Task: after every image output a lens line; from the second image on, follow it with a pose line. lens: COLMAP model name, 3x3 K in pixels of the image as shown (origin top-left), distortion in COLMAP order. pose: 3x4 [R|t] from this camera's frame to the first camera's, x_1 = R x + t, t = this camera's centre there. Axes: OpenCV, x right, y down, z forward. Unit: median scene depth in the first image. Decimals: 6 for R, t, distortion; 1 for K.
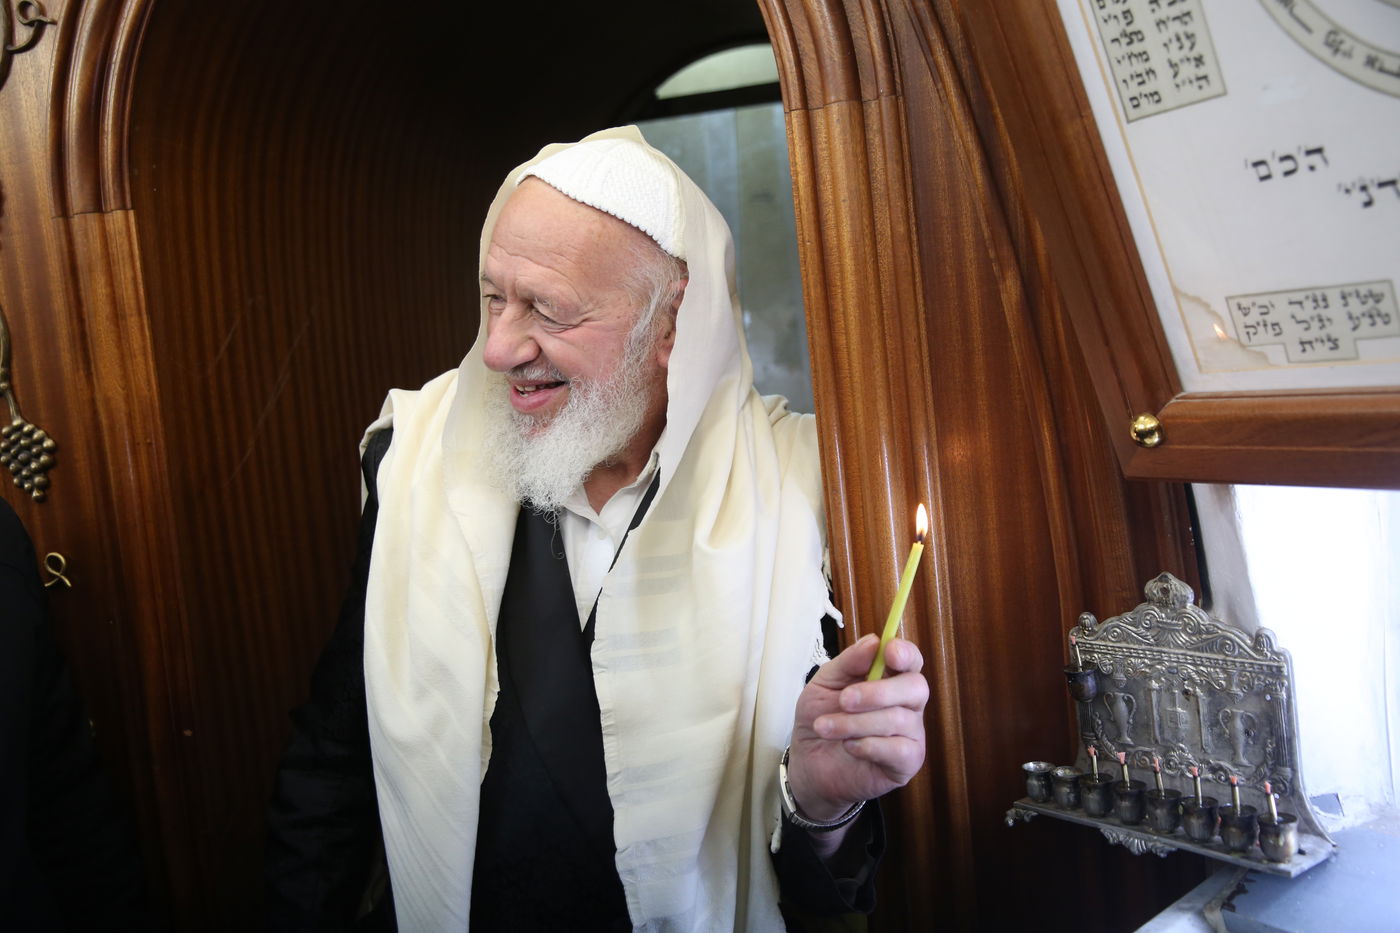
lens RADIAL K [[1307.1, 0, 700.4], [0, 1307.1, 472.6], [0, 0, 1]] dist [0.021626, 0.000000]
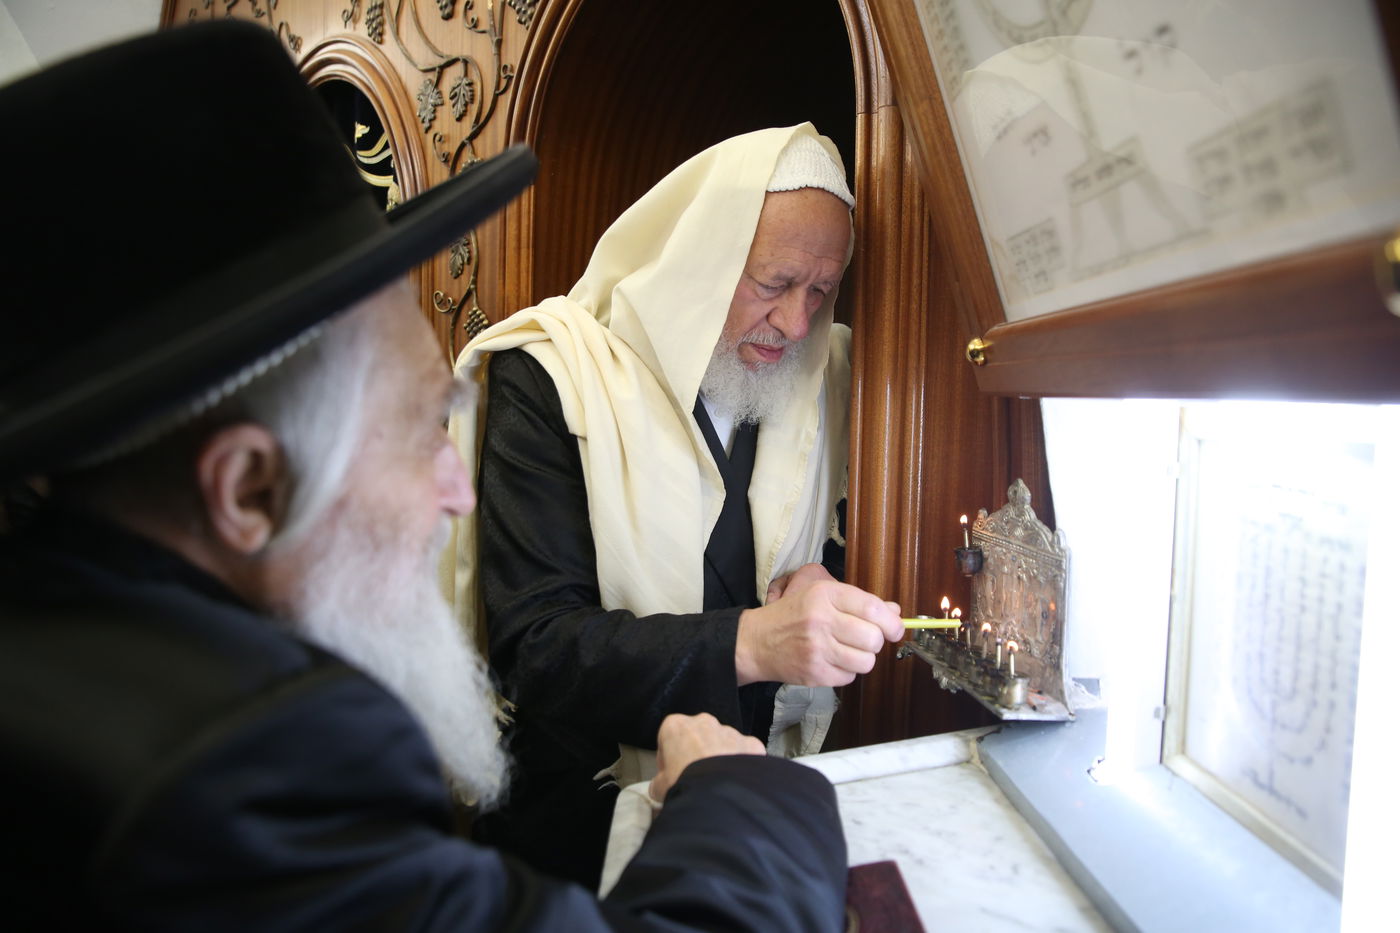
lens RADIAL K [[976.2, 0, 690.9], [0, 976.2, 461.3], [0, 0, 1]] dist [-0.070056, 0.032900]
pose [[0.851768, 0.167116, -0.496552, 0.534127], [-0.160538, 0.985425, 0.056267, 0.057861], [0.498718, 0.031789, 0.866181, 0.056331]]
